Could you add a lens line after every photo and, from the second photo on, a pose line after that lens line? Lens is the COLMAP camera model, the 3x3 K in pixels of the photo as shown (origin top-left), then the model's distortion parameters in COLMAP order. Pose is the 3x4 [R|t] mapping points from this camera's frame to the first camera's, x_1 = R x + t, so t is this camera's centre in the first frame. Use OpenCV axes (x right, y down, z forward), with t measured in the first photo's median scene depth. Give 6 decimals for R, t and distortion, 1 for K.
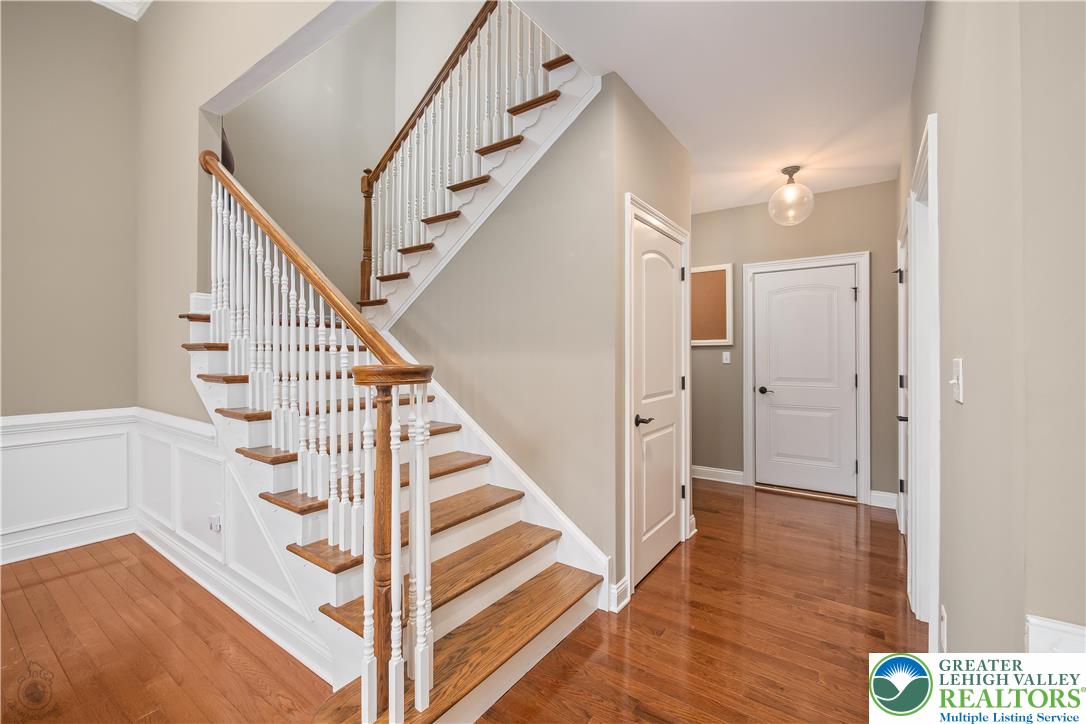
lens RADIAL K [[456.5, 0, 546.7], [0, 456.5, 357.1], [0, 0, 1]] dist [-0.000365, -0.000048]
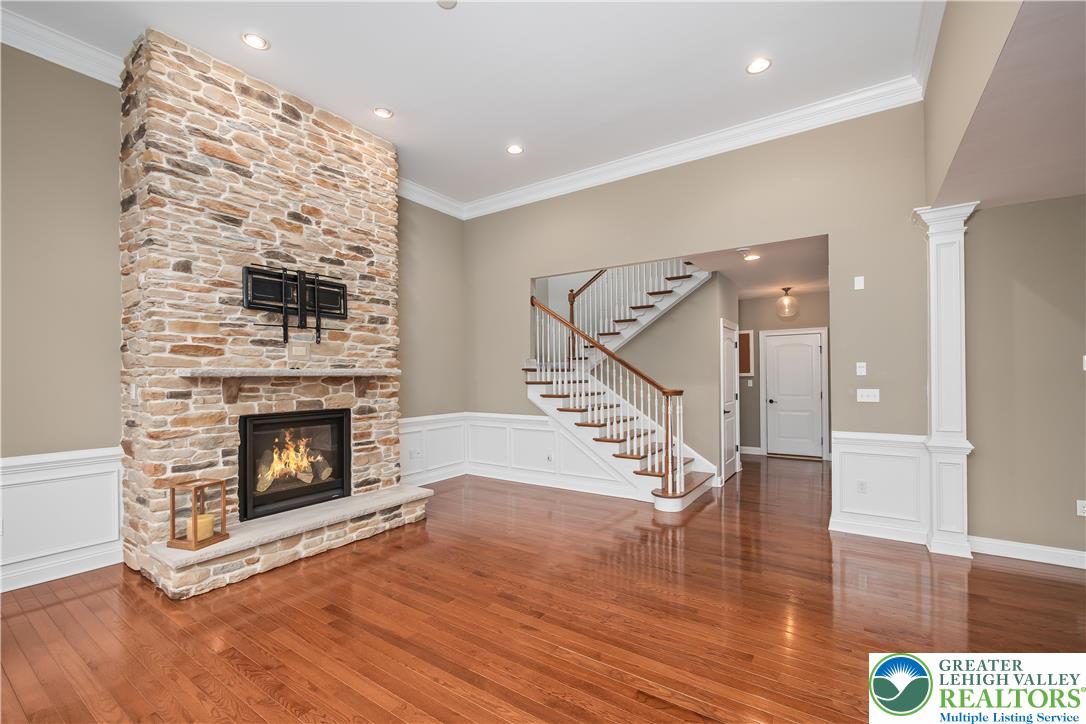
lens RADIAL K [[462.8, 0, 538.7], [0, 462.8, 381.3], [0, 0, 1]] dist [0.000169, 0.000008]
pose [[0.999917, -0.010714, 0.007126, -0.553684], [0.010667, 0.999921, 0.006583, -0.034250], [-0.007196, -0.006507, 0.999953, -0.992837]]
